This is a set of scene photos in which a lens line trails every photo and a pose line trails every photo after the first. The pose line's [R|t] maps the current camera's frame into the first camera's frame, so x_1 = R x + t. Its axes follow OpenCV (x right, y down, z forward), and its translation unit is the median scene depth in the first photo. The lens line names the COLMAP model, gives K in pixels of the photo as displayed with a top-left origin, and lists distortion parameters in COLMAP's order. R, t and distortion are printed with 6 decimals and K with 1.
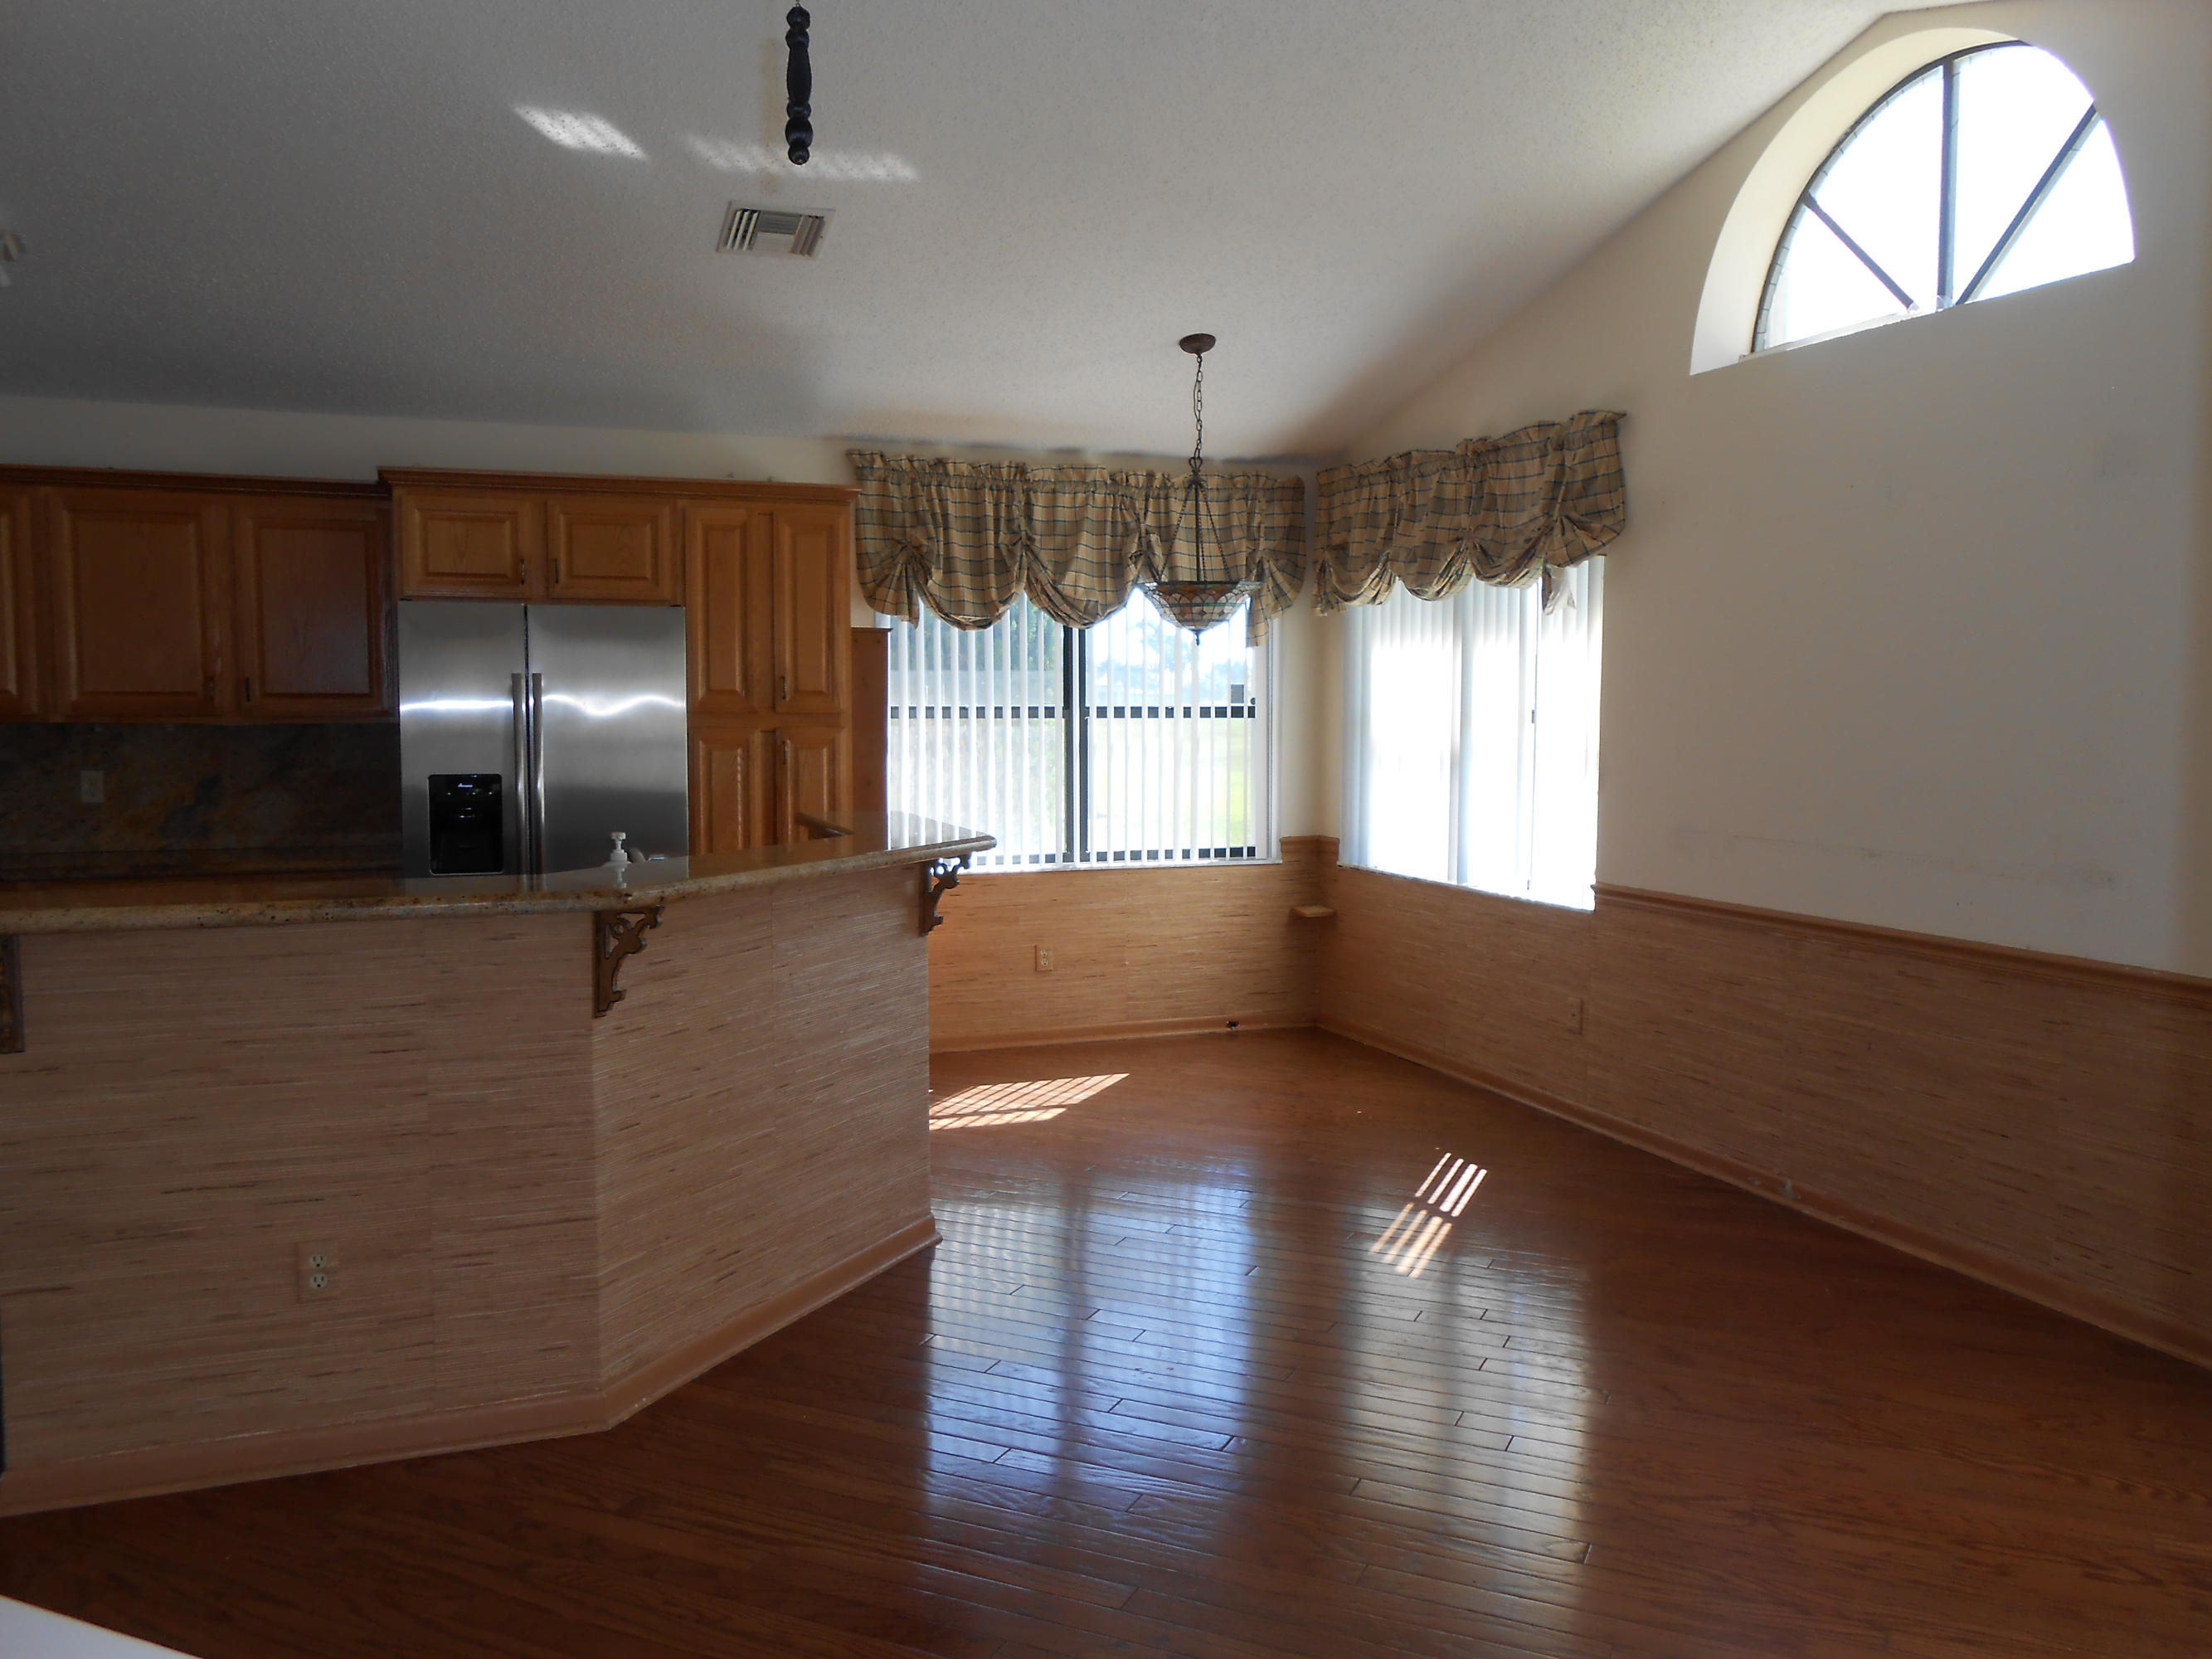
lens RADIAL K [[1727.6, 0, 1106.0], [0, 1727.6, 829.5], [0, 0, 1]] dist [0.005511, -0.002243]
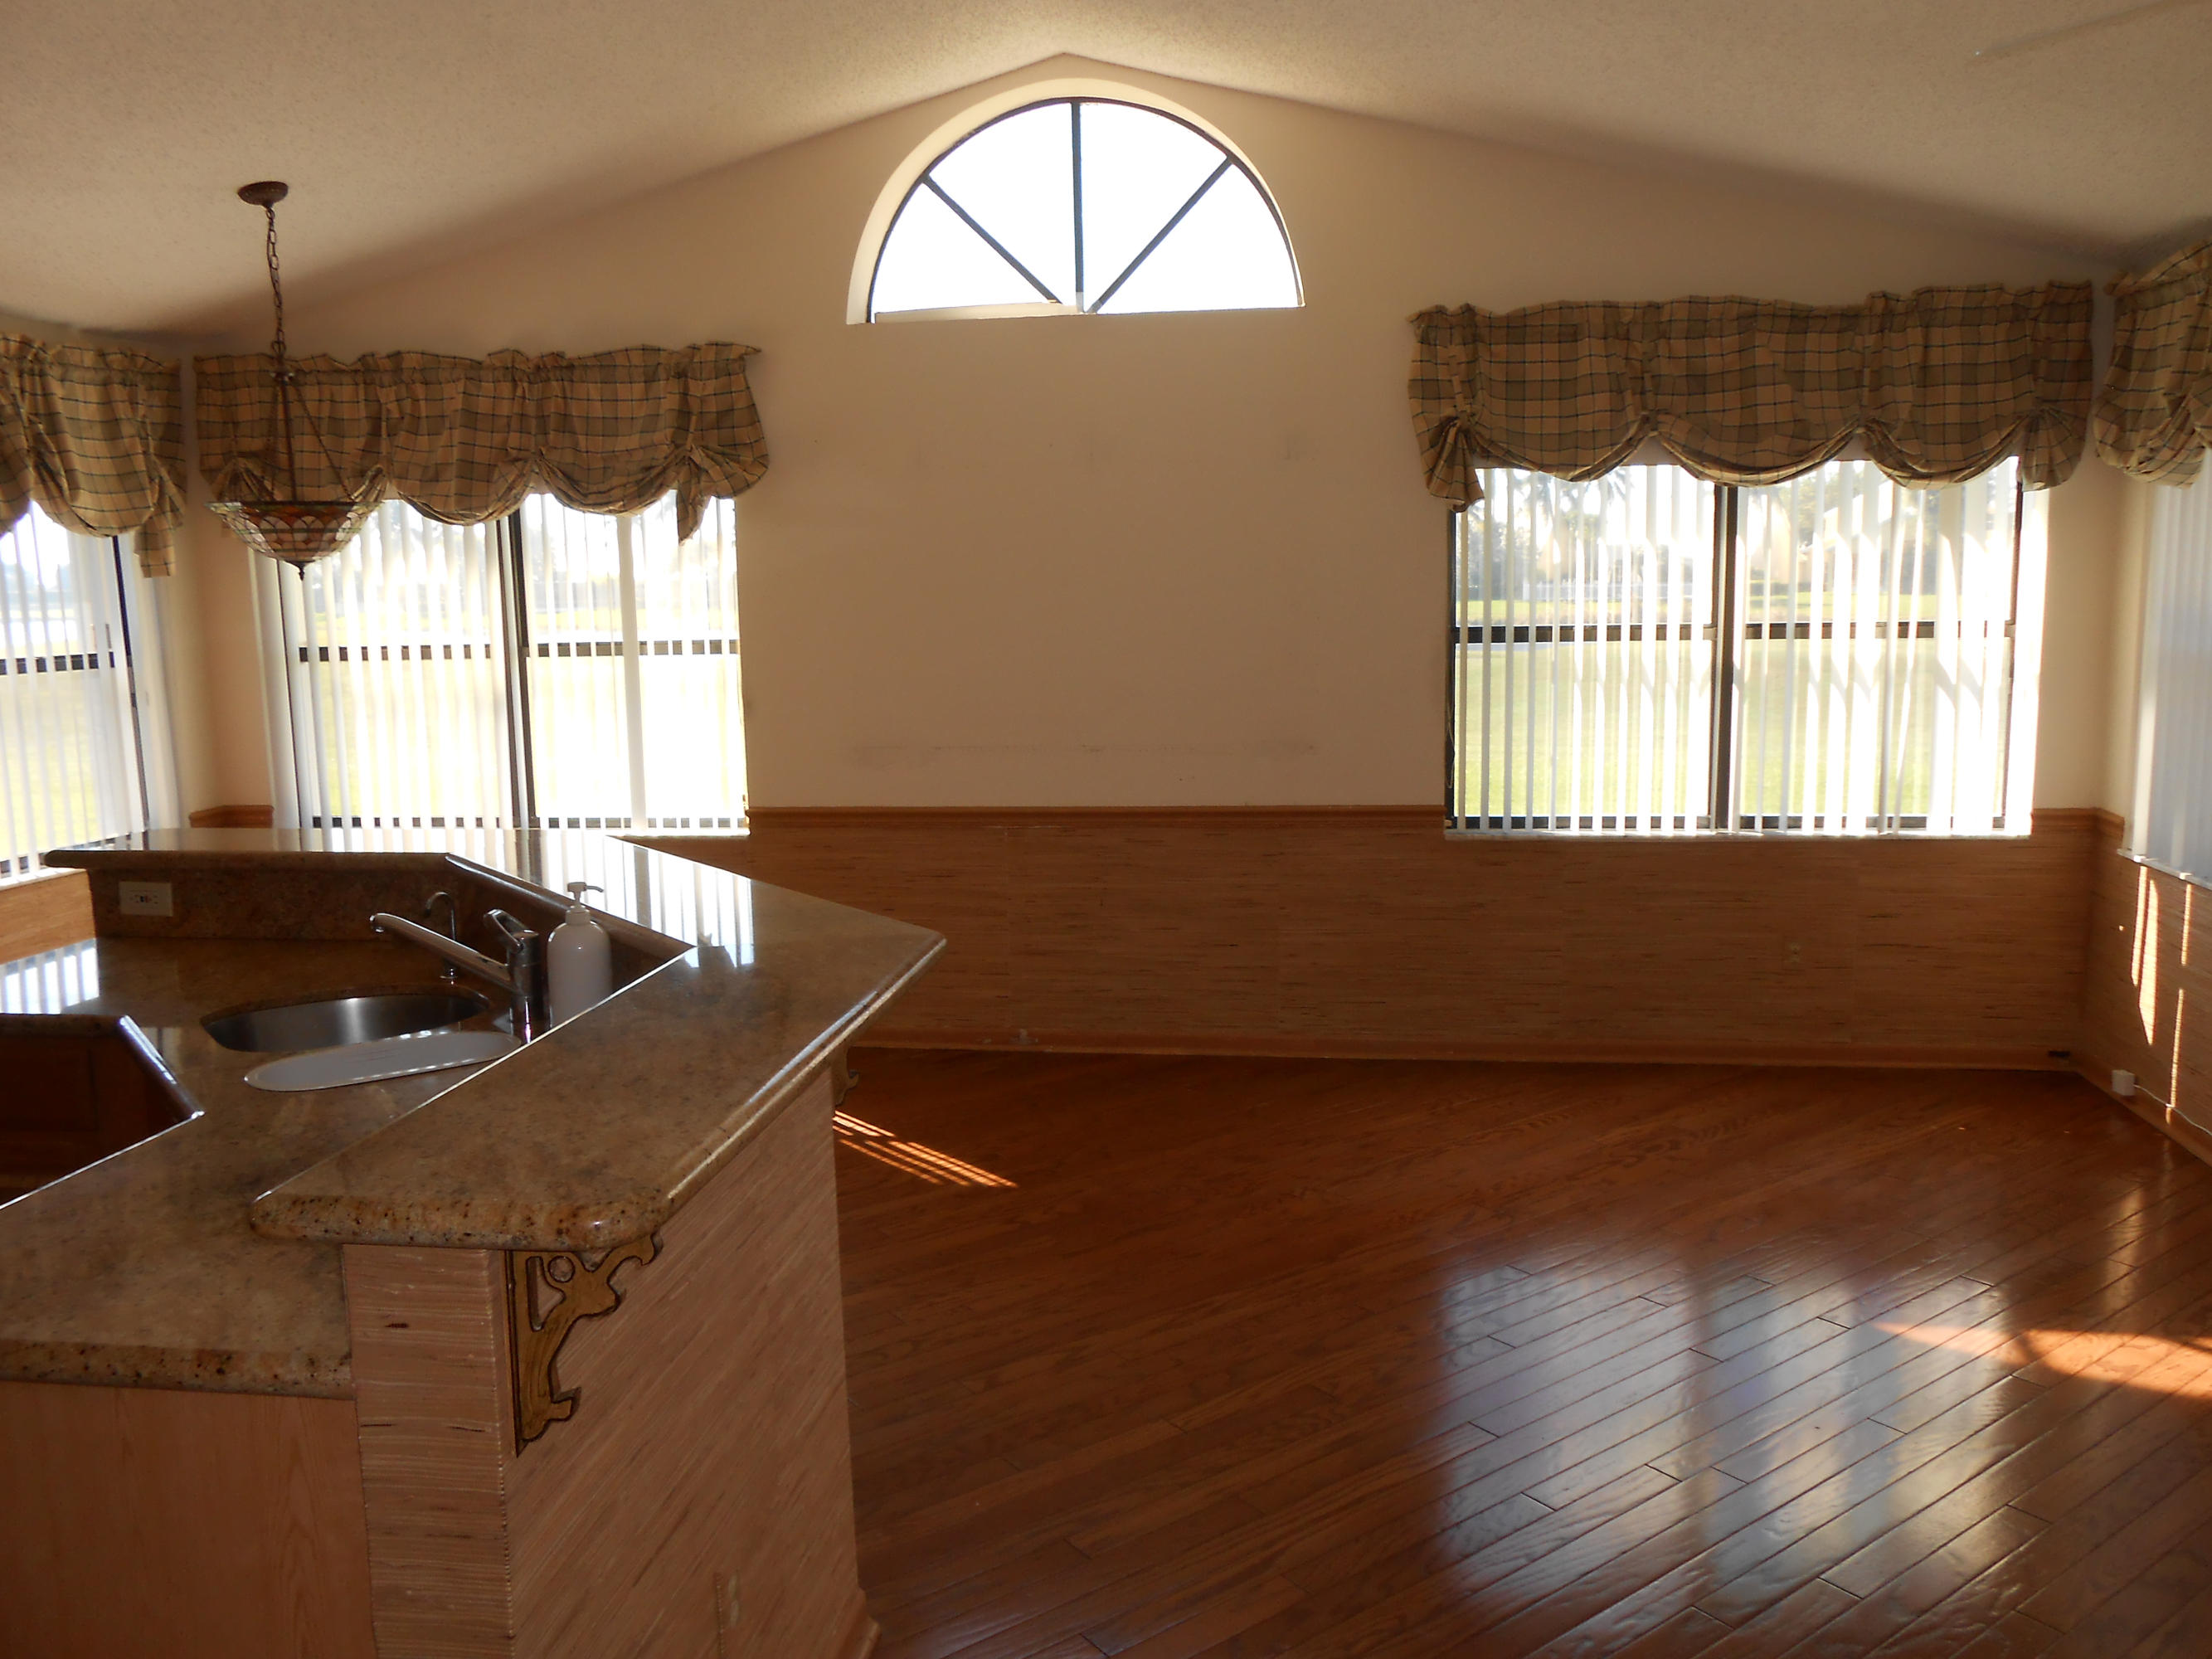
lens RADIAL K [[1730.0, 0, 1106.0], [0, 1730.0, 829.5], [0, 0, 1]] dist [-0.001117, 0.013396]
pose [[0.492247, -0.138626, 0.859346, -0.473537], [0.088150, 0.990101, 0.109224, -0.048223], [-0.865980, 0.021986, 0.499594, 0.285217]]
